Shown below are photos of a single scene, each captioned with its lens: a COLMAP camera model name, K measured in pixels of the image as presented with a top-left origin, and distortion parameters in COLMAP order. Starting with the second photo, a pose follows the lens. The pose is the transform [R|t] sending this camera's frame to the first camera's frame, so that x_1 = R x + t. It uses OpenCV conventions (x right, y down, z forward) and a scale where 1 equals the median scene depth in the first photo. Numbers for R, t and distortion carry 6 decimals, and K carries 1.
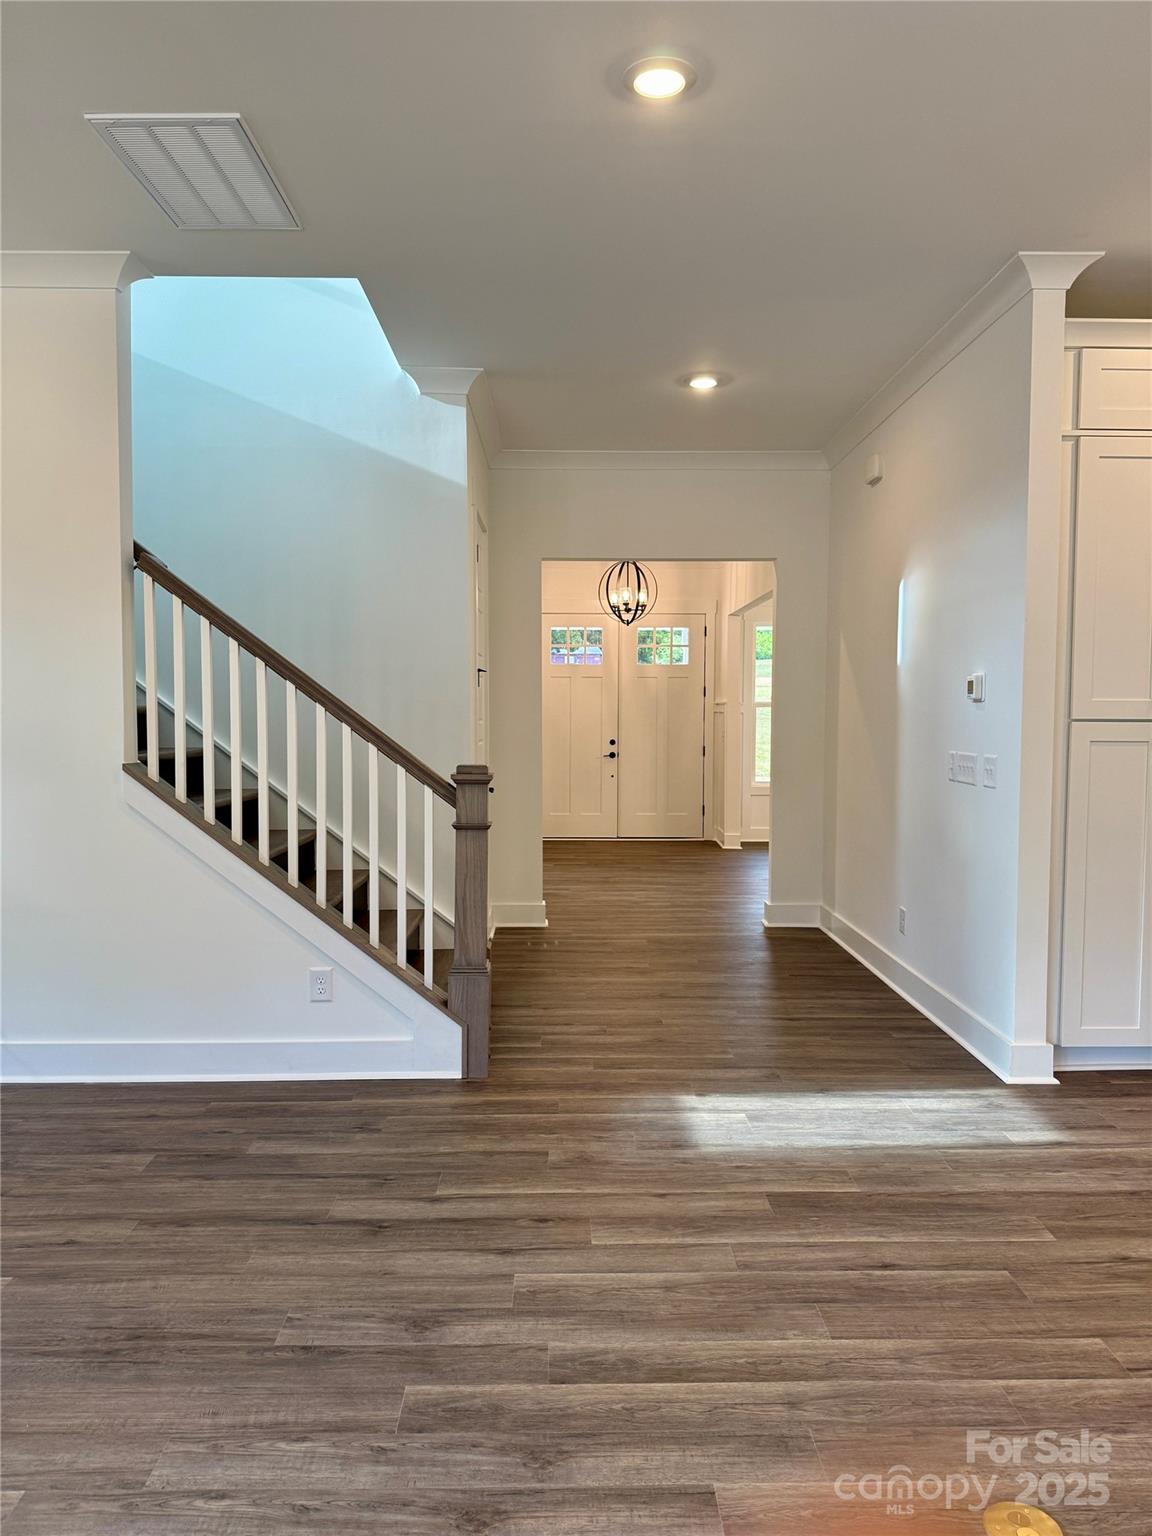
lens RADIAL K [[1074.5, 0, 572.7], [0, 1074.5, 773.3], [0, 0, 1]] dist [0.099729, -0.170144]
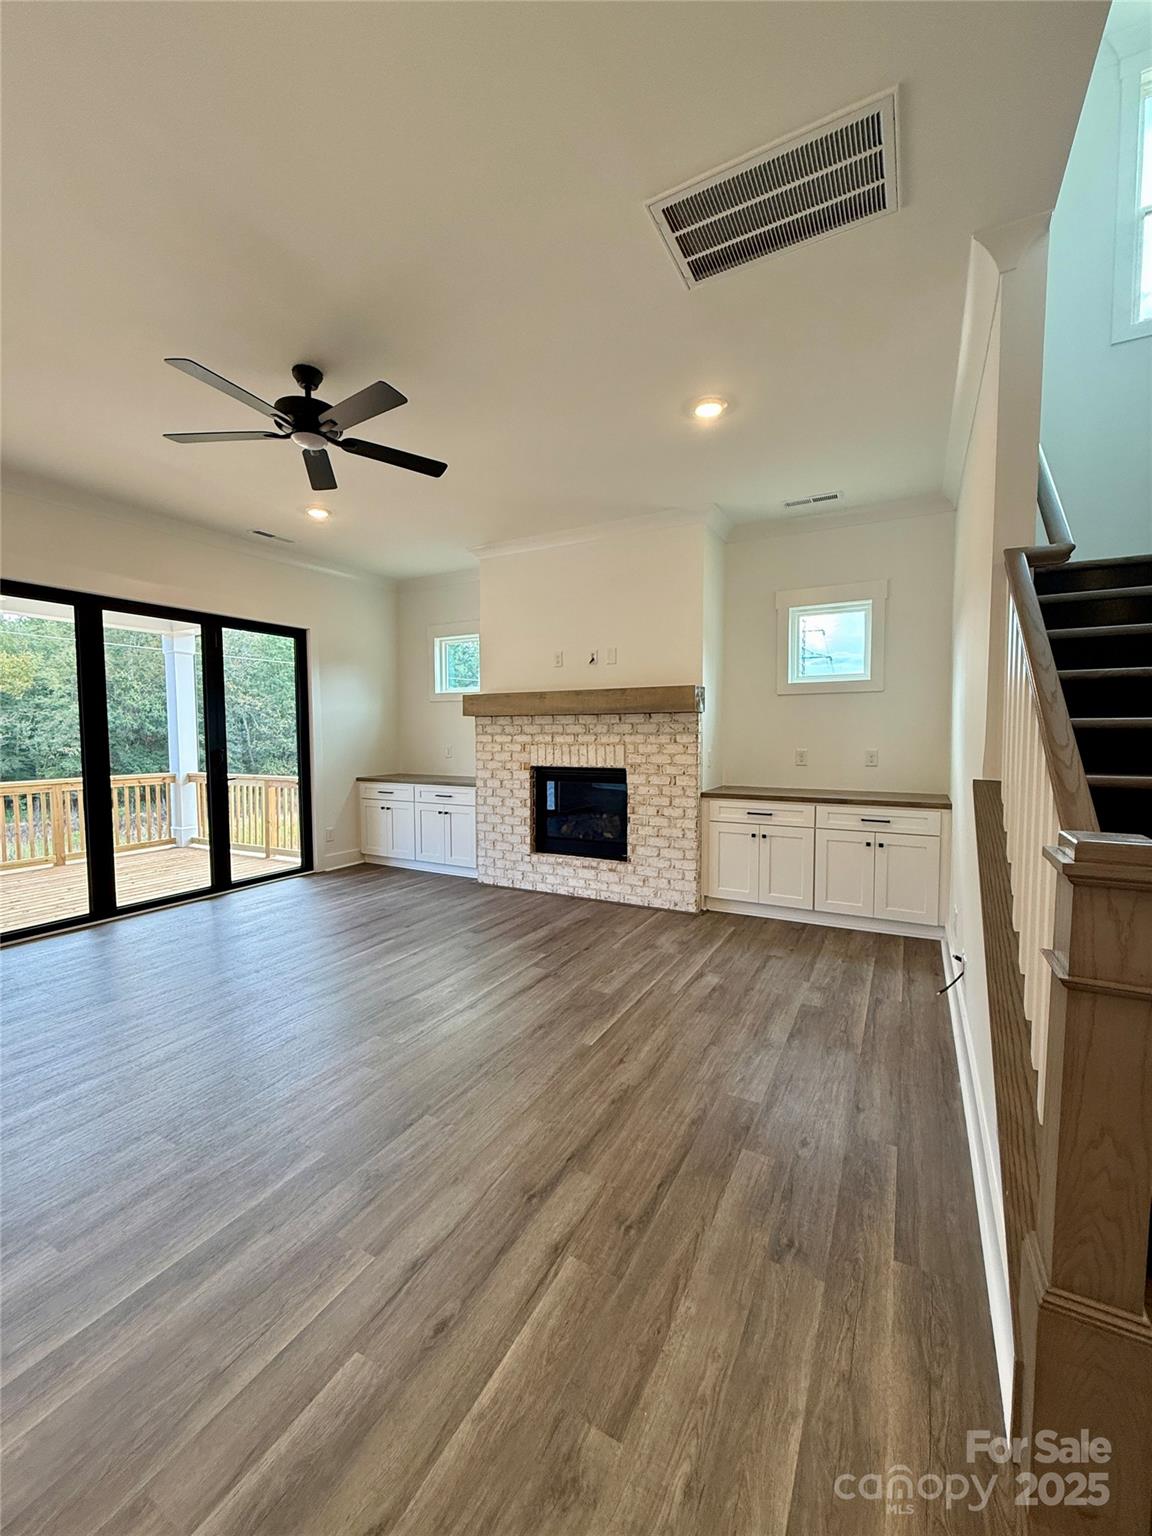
lens RADIAL K [[612.0, 0, 576.6], [0, 612.0, 764.4], [0, 0, 1]] dist [0.000782, -0.000258]
pose [[-0.493710, 0.044837, -0.868470, 0.297825], [-0.046351, 0.995894, 0.077765, -0.060824], [0.868391, 0.078648, -0.489604, 1.231006]]
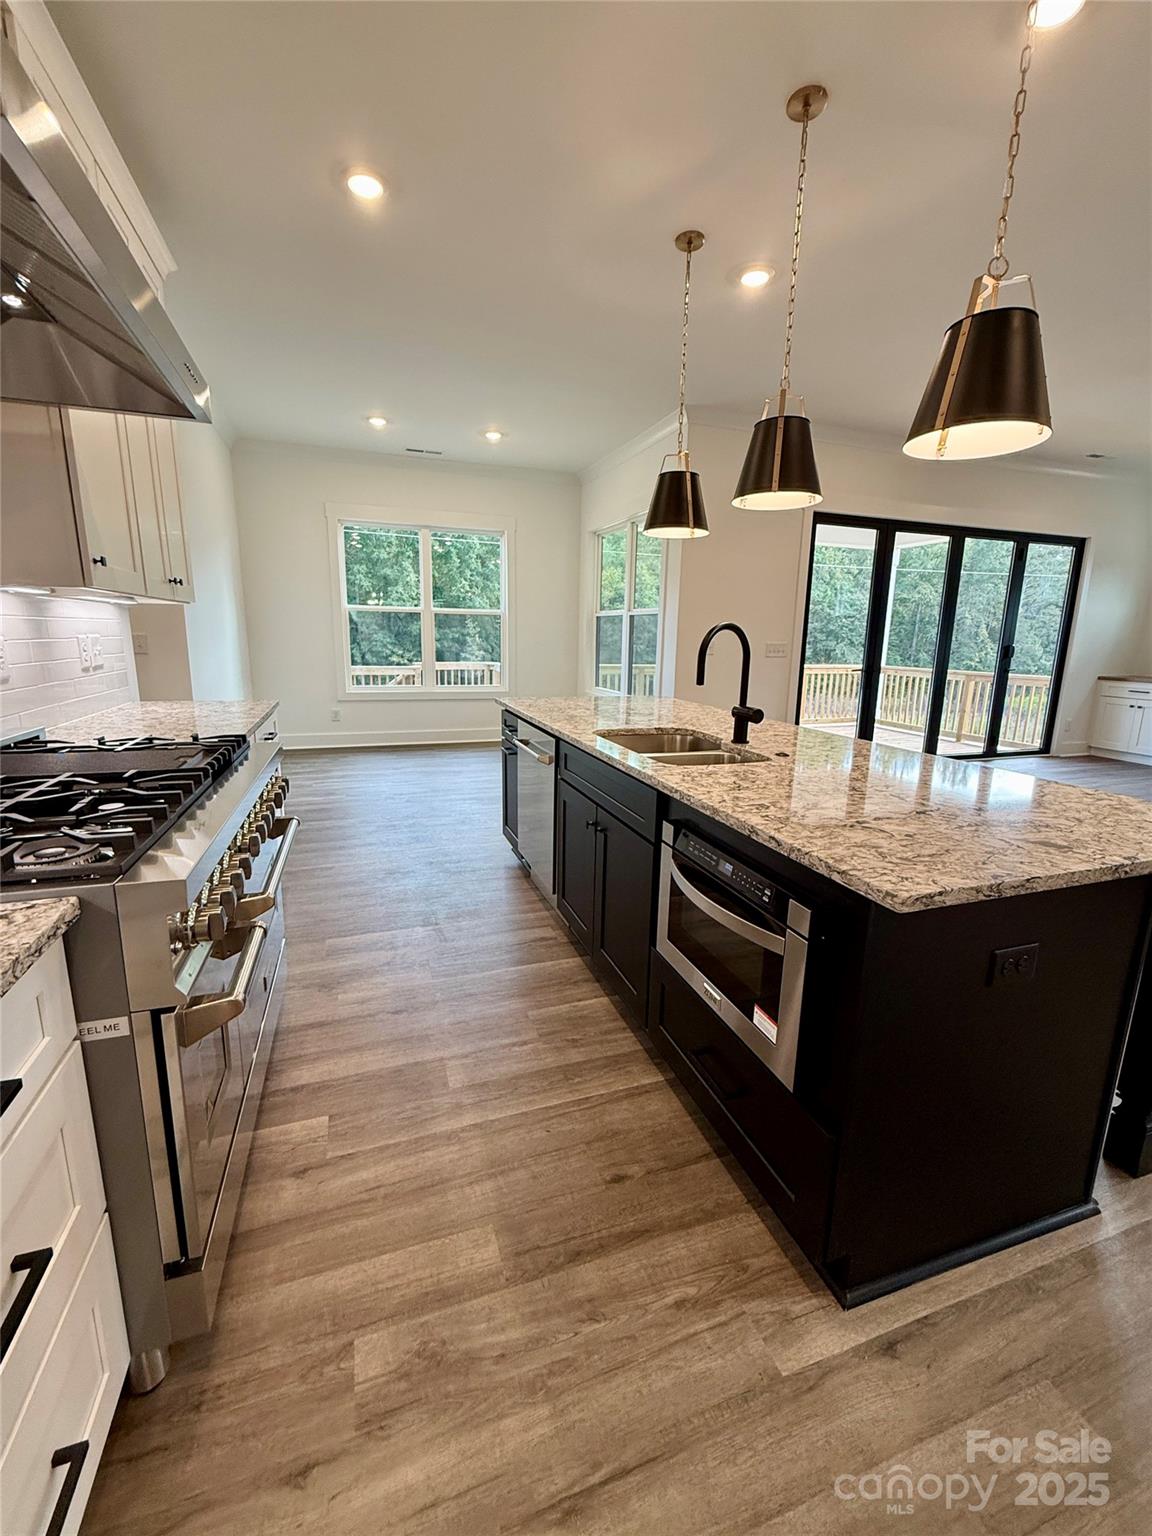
lens RADIAL K [[631.2, 0, 577.9], [0, 631.2, 763.5], [0, 0, 1]] dist [0.001308, 0.000176]
pose [[-0.948509, 0.041738, -0.313990, 1.409346], [-0.040865, 0.966872, 0.251971, -0.017963], [0.314105, 0.251828, -0.915380, 1.179088]]
